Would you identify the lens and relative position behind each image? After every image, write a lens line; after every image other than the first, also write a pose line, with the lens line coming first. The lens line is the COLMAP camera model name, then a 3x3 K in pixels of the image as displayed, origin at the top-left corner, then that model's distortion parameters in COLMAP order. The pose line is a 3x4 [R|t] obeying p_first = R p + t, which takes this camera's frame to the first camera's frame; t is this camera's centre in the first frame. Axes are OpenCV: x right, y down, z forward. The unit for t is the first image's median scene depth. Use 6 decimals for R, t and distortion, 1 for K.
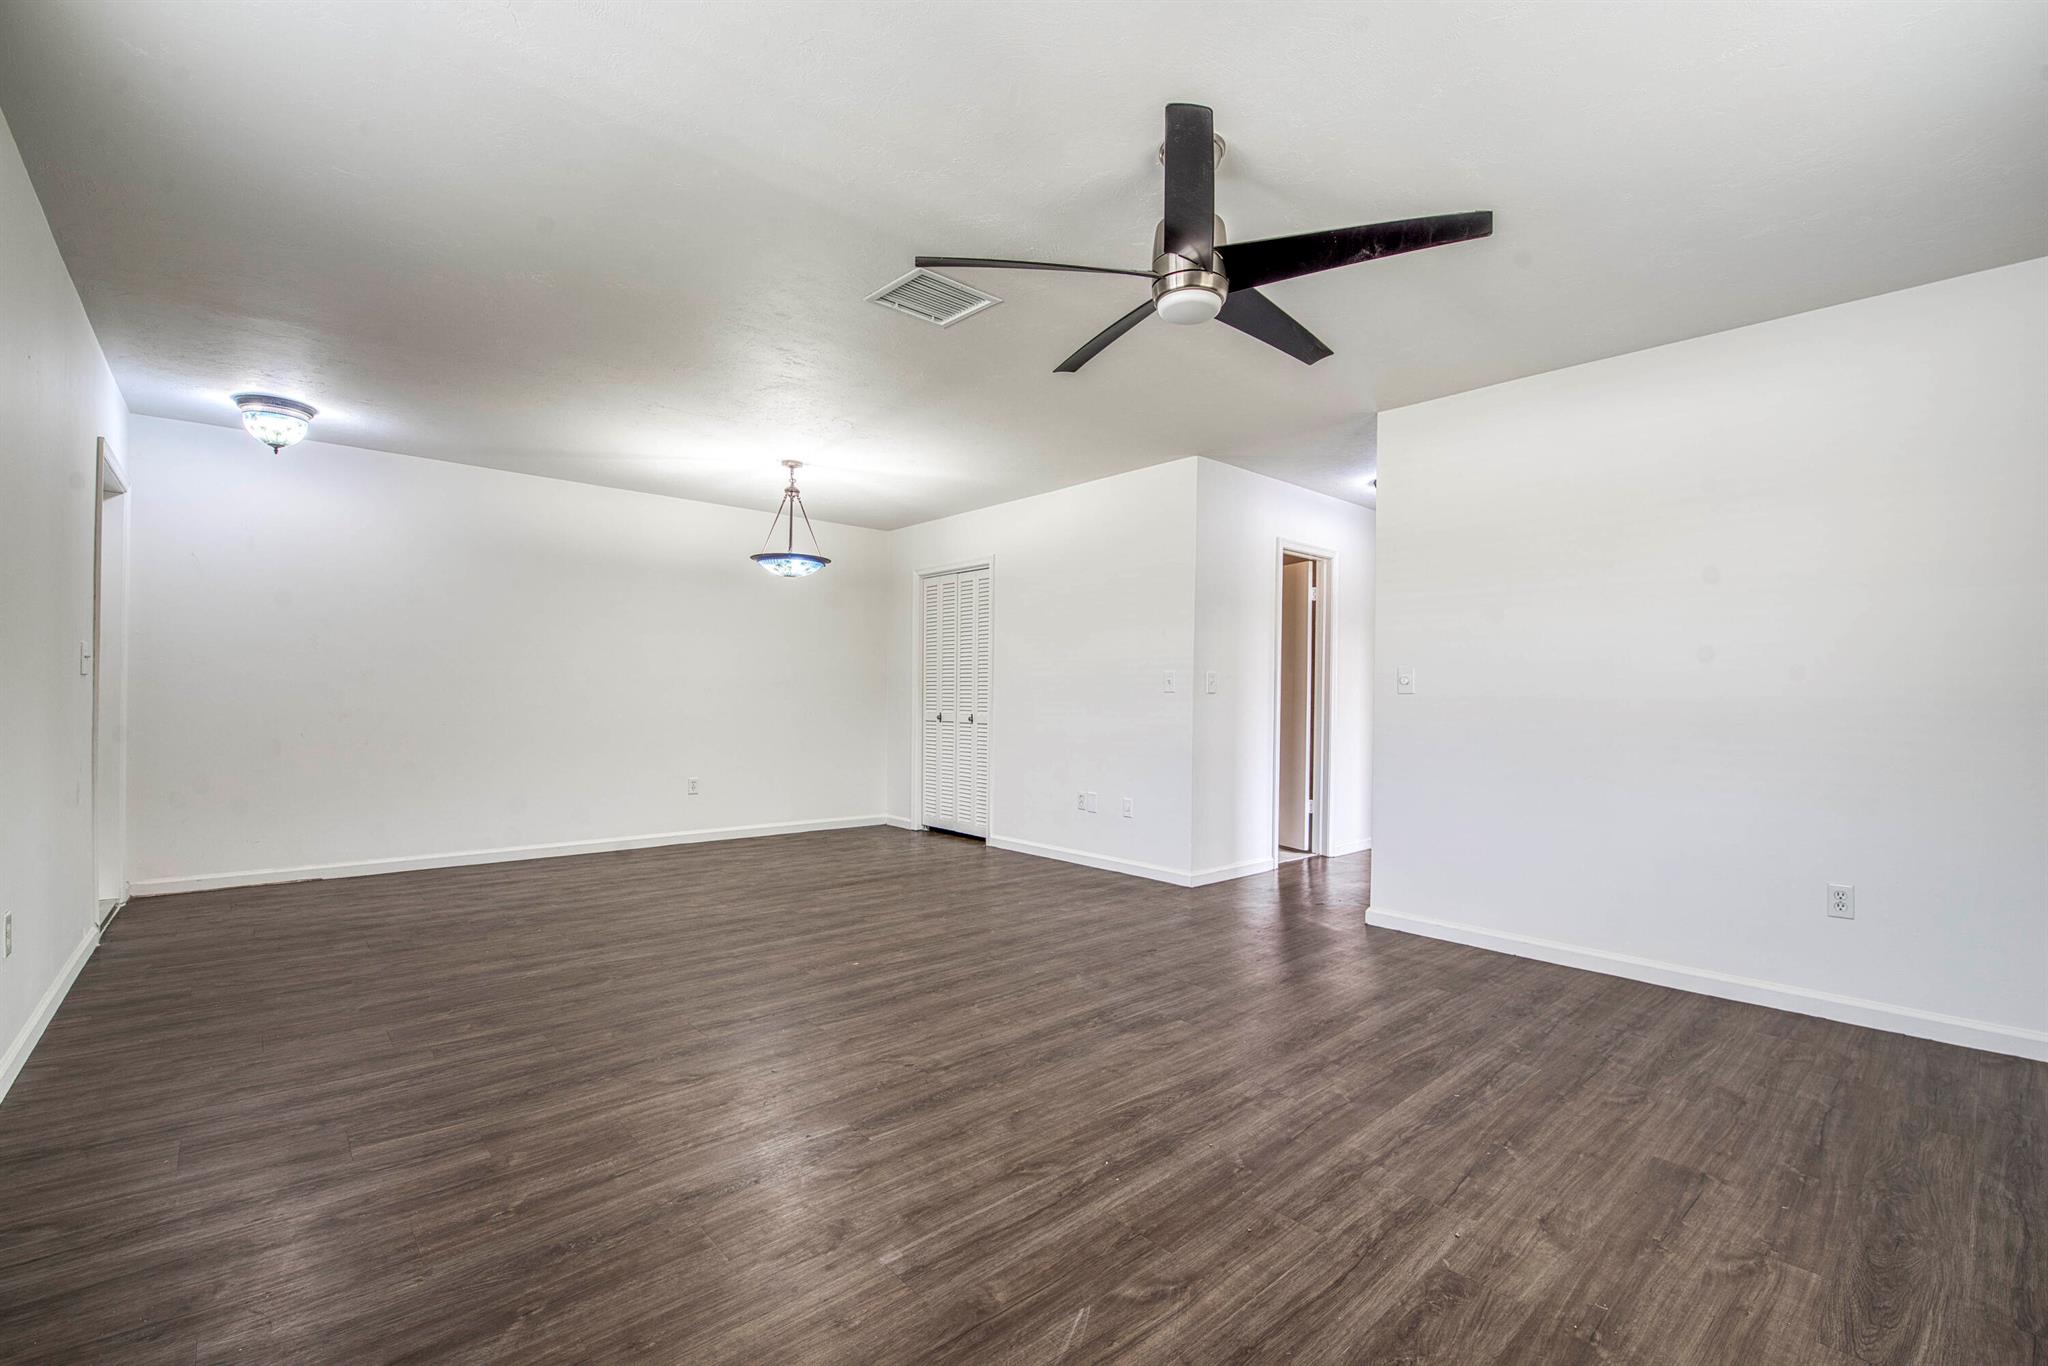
lens RADIAL K [[885.1, 0, 1047.7], [0, 885.1, 699.1], [0, 0, 1]] dist [-0.002512, -0.011639]
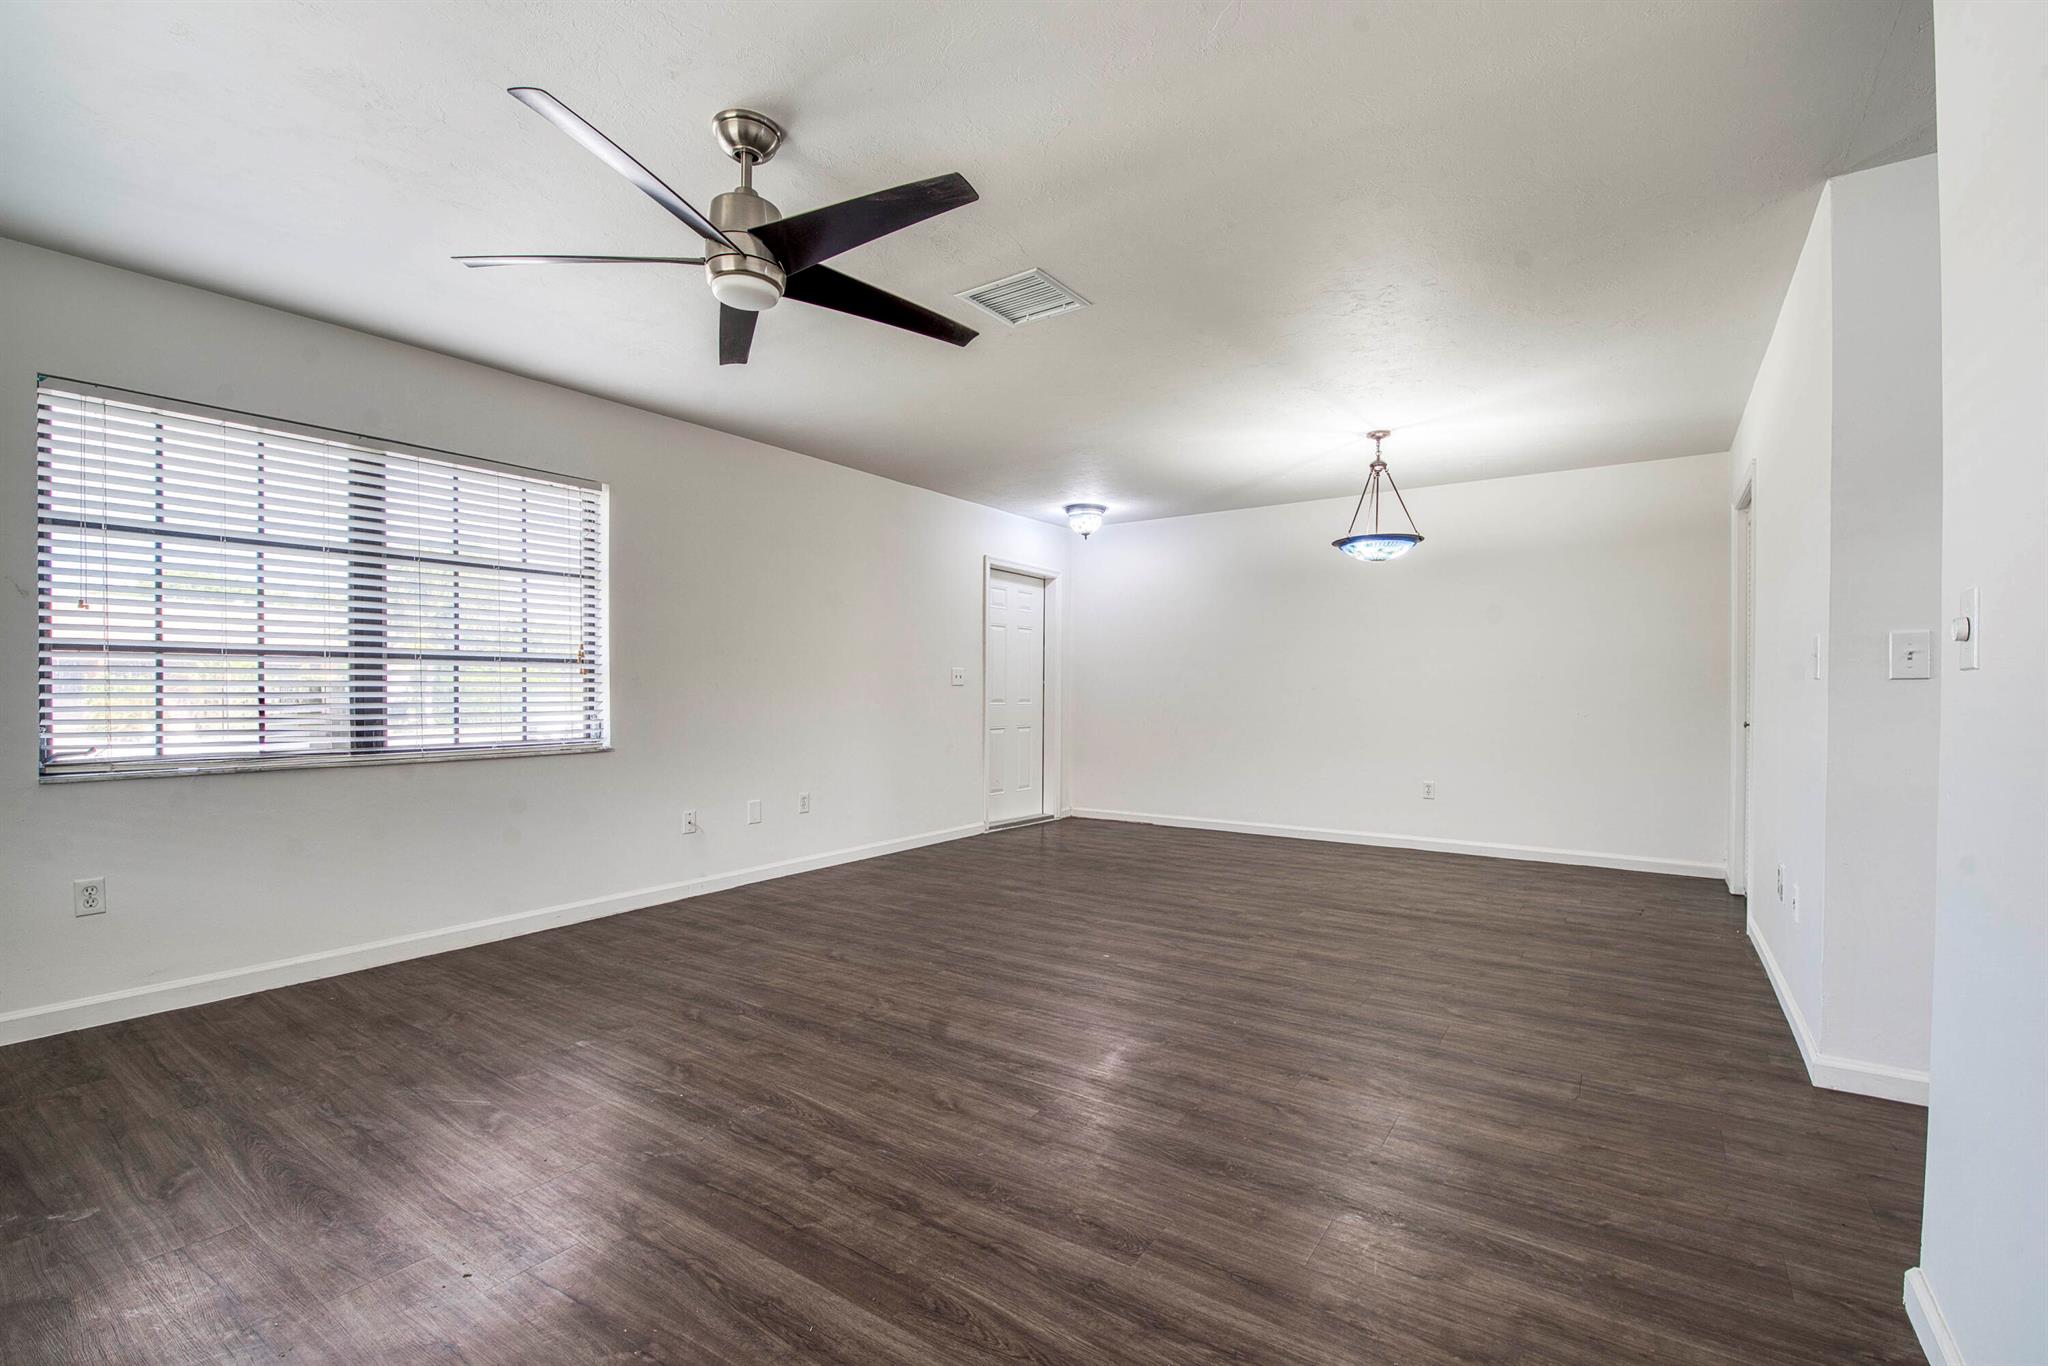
lens RADIAL K [[885.1, 0, 1047.7], [0, 885.1, 699.1], [0, 0, 1]] dist [-0.002512, -0.011639]
pose [[0.232207, -0.003106, -0.972662, 0.702686], [-0.000613, 0.999994, -0.003340, 0.007556], [0.972666, 0.001372, 0.232203, 0.649462]]
